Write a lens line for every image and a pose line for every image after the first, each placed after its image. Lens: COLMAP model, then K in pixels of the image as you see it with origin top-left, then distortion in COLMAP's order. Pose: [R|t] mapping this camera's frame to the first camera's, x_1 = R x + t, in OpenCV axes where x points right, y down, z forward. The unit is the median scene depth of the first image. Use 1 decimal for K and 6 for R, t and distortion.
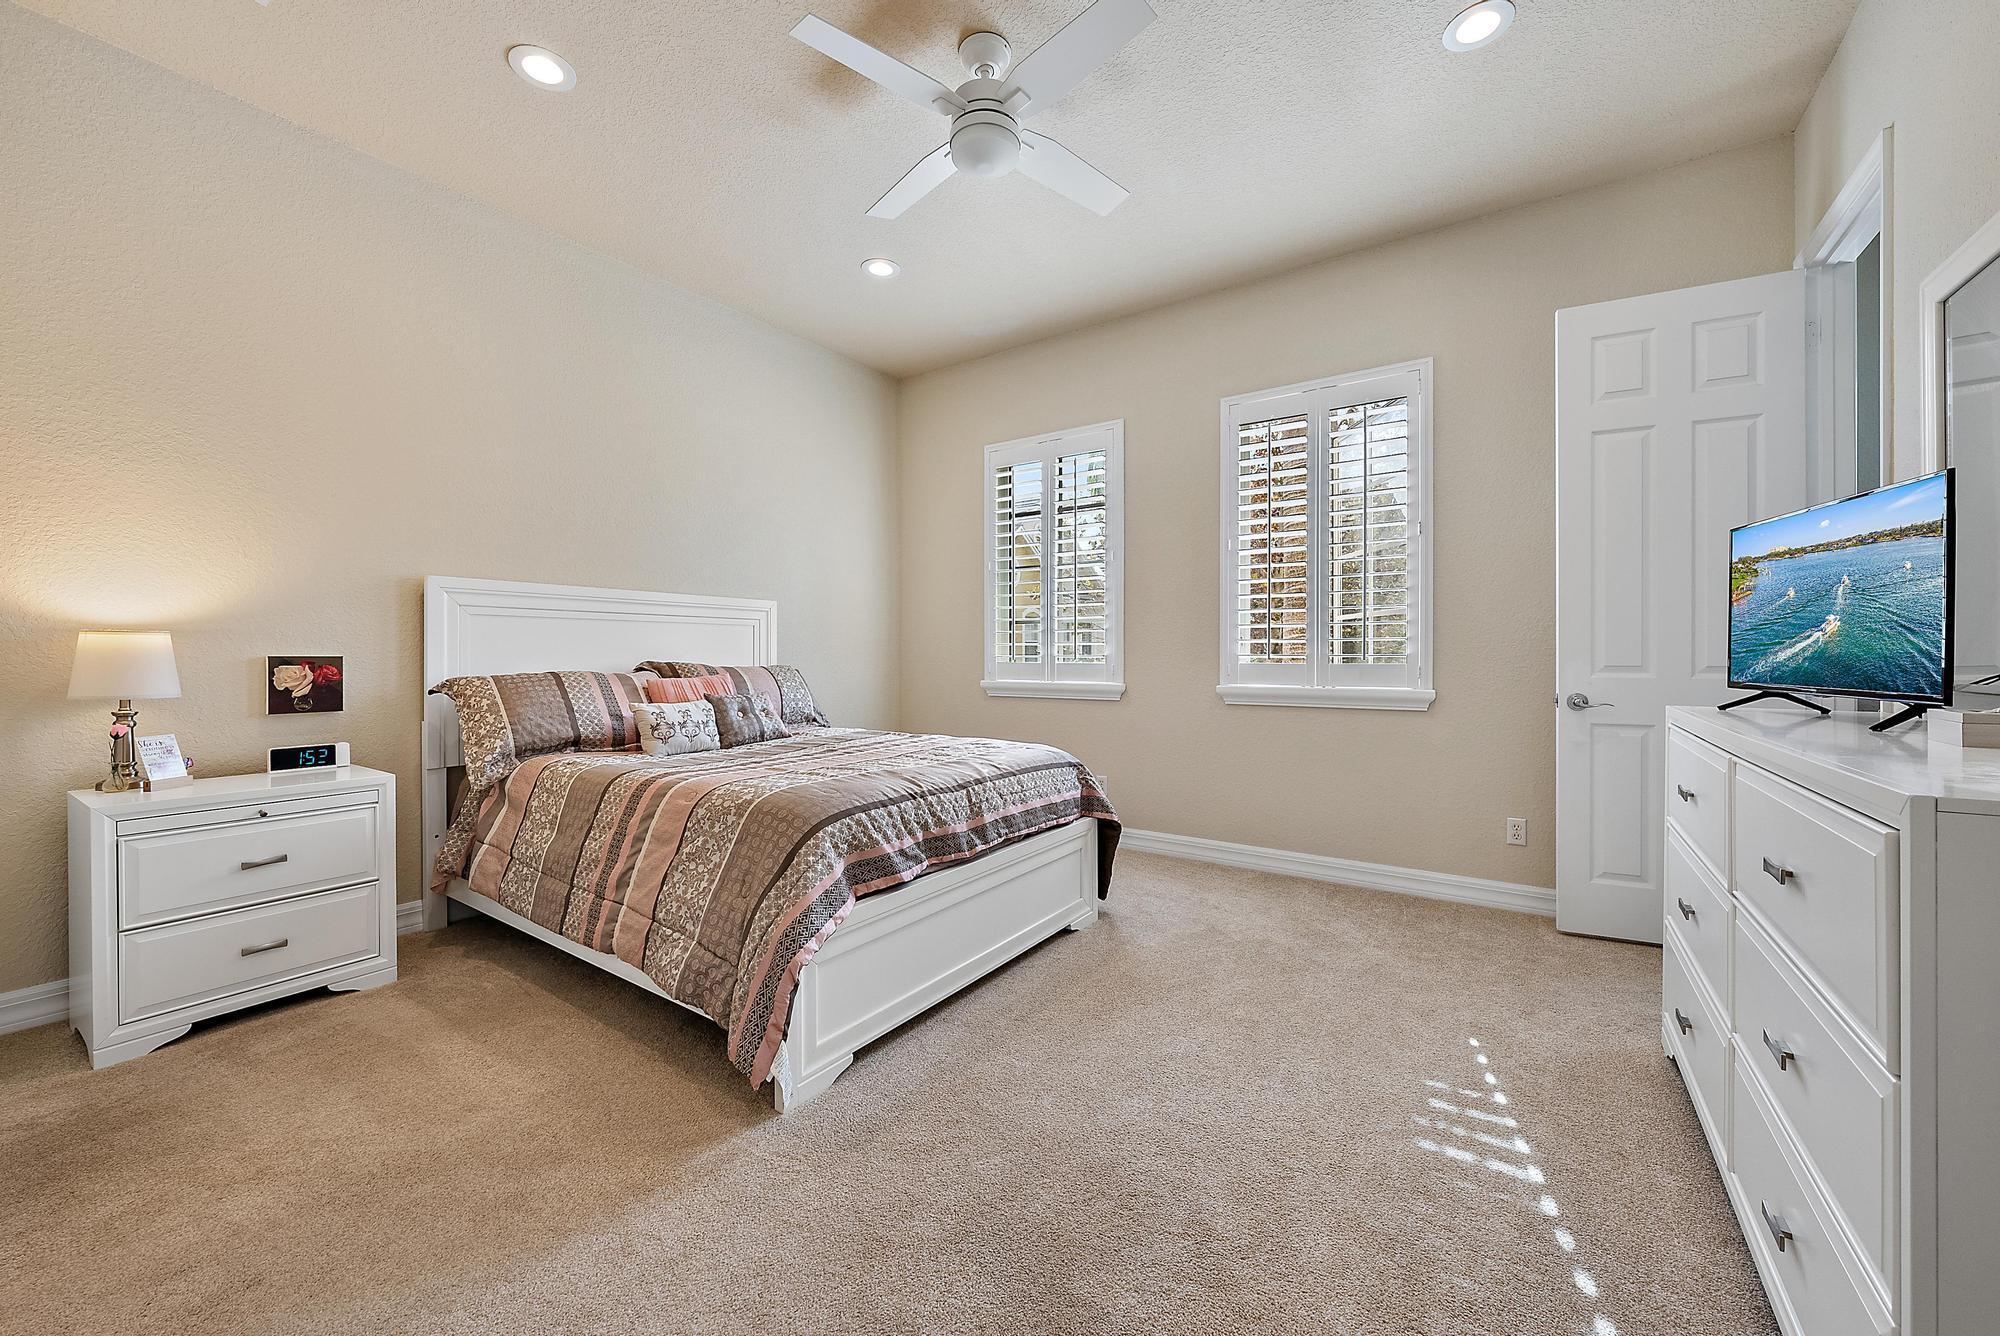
lens RADIAL K [[769.5, 0, 1012.7], [0, 769.5, 656.8], [0, 0, 1]] dist [-0.002322, 0.000824]
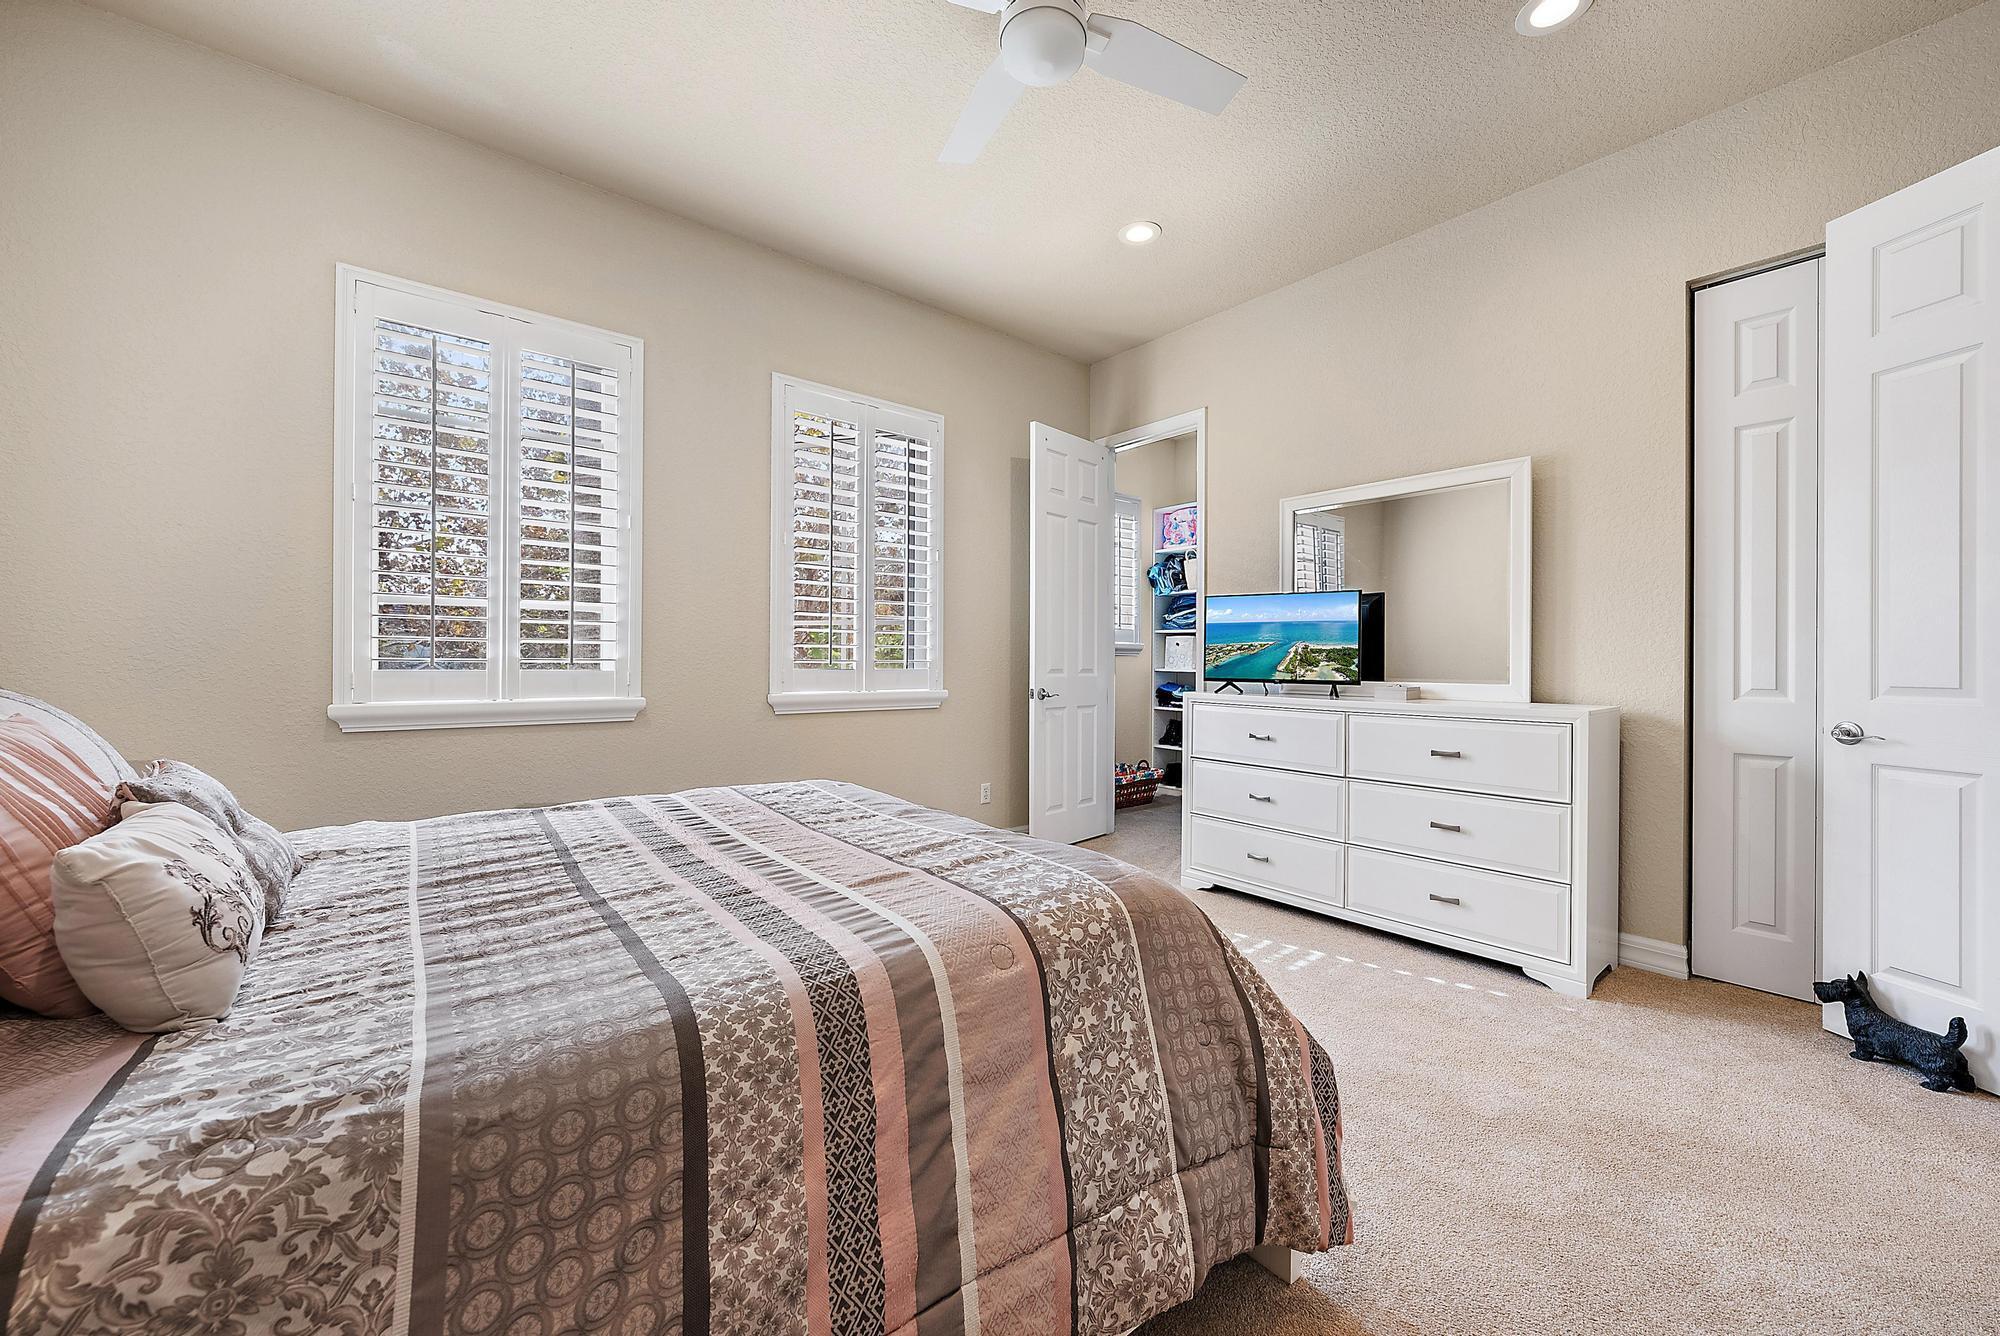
lens RADIAL K [[769.5, 0, 1003.5], [0, 769.5, 663.5], [0, 0, 1]] dist [-0.002322, 0.000824]
pose [[0.269722, -0.002158, 0.962936, -0.851257], [-0.002623, 0.999992, 0.002976, -0.003524], [-0.962935, -0.003329, 0.269714, 0.837940]]
